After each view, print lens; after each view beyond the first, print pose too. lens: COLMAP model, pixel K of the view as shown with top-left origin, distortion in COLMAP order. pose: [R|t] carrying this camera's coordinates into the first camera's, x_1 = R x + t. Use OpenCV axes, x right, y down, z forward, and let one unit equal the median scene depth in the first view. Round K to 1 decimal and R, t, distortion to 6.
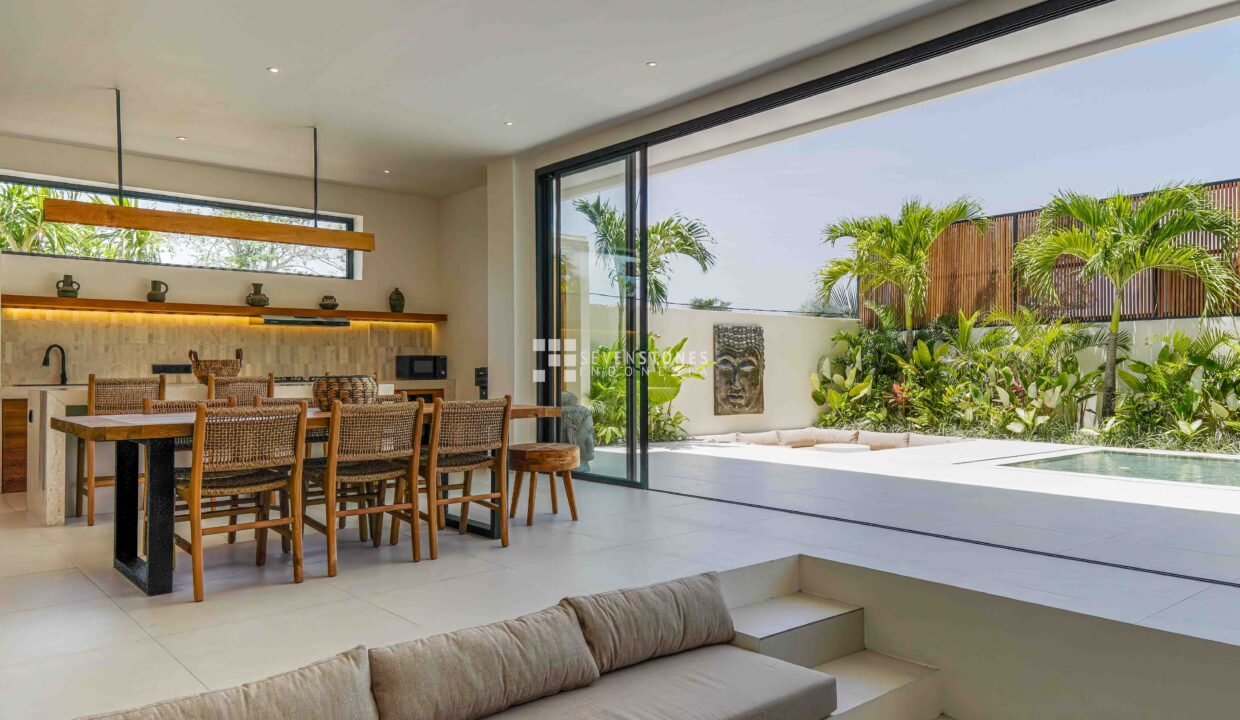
lens RADIAL K [[832.9, 0, 606.1], [0, 832.9, 363.9], [0, 0, 1]] dist [0.066255, -0.003479]
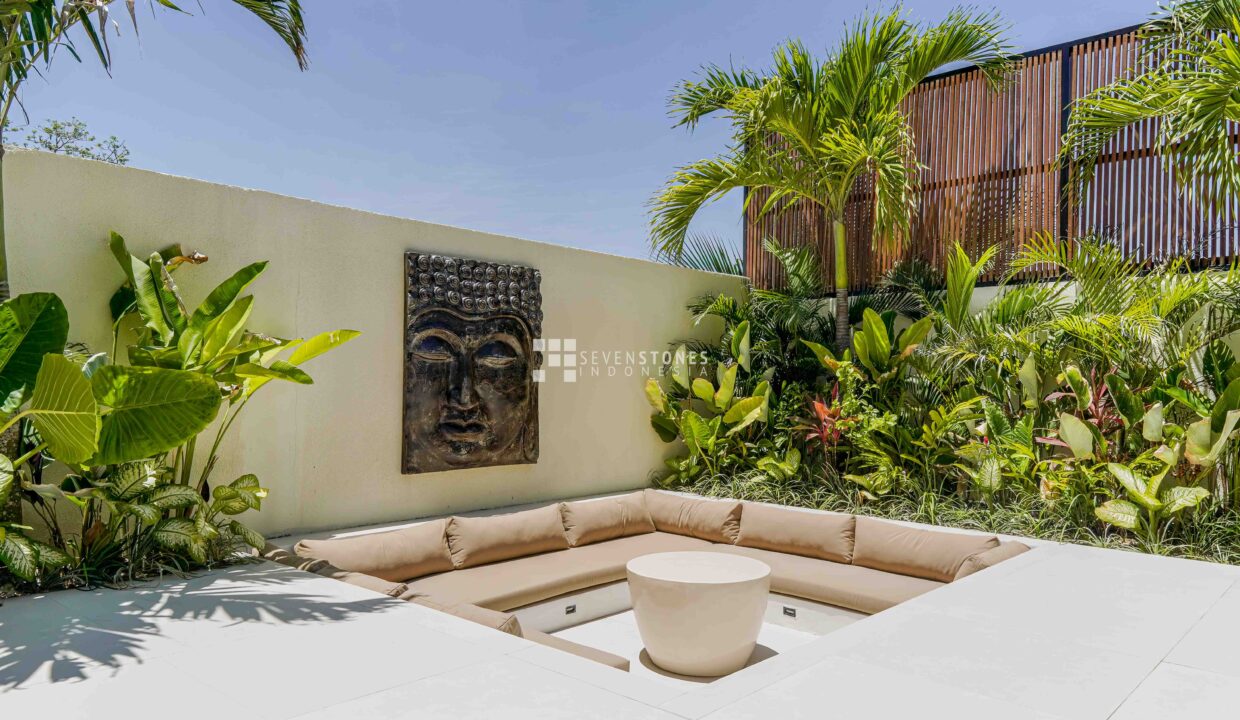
lens RADIAL K [[832.9, 0, 606.1], [0, 832.9, 363.9], [0, 0, 1]] dist [0.066255, -0.003479]
pose [[0.991649, 0.017612, 0.127760, 0.167936], [-0.016244, 0.999799, -0.011742, 0.010915], [-0.127941, 0.009569, 0.991736, 0.555277]]
